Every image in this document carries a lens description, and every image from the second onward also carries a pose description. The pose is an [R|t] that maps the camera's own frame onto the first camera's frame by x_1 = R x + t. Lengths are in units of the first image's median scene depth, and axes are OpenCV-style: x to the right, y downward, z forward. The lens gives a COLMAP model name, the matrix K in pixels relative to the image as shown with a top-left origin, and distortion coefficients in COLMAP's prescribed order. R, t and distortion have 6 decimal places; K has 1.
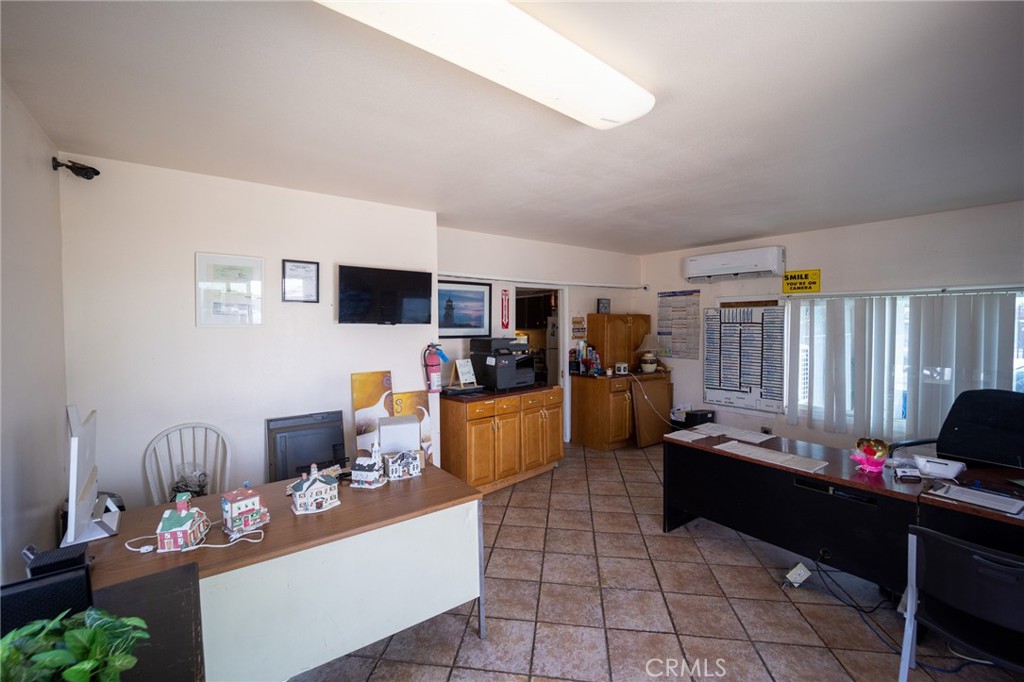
lens RADIAL K [[433.4, 0, 504.6], [0, 433.4, 339.7], [0, 0, 1]] dist [-0.020900, 0.000114]
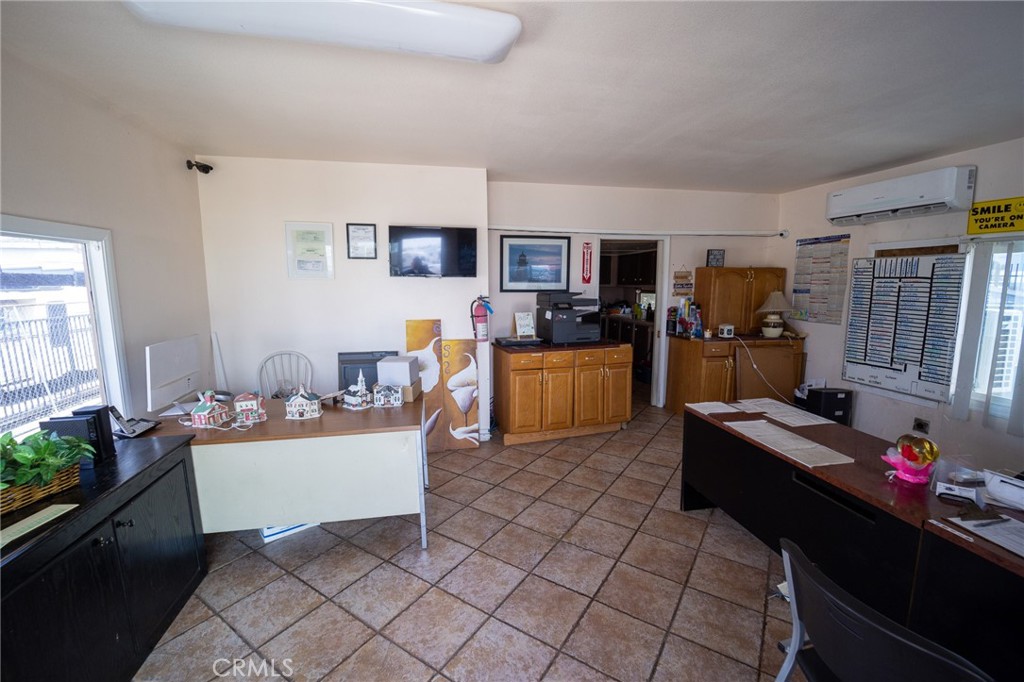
lens RADIAL K [[433.4, 0, 510.9], [0, 433.4, 341.9], [0, 0, 1]] dist [-0.020900, 0.000114]
pose [[0.902619, 0.060187, -0.426213, 0.278397], [-0.016843, 0.994356, 0.104746, 0.006277], [0.430112, -0.087367, 0.898538, 0.046478]]
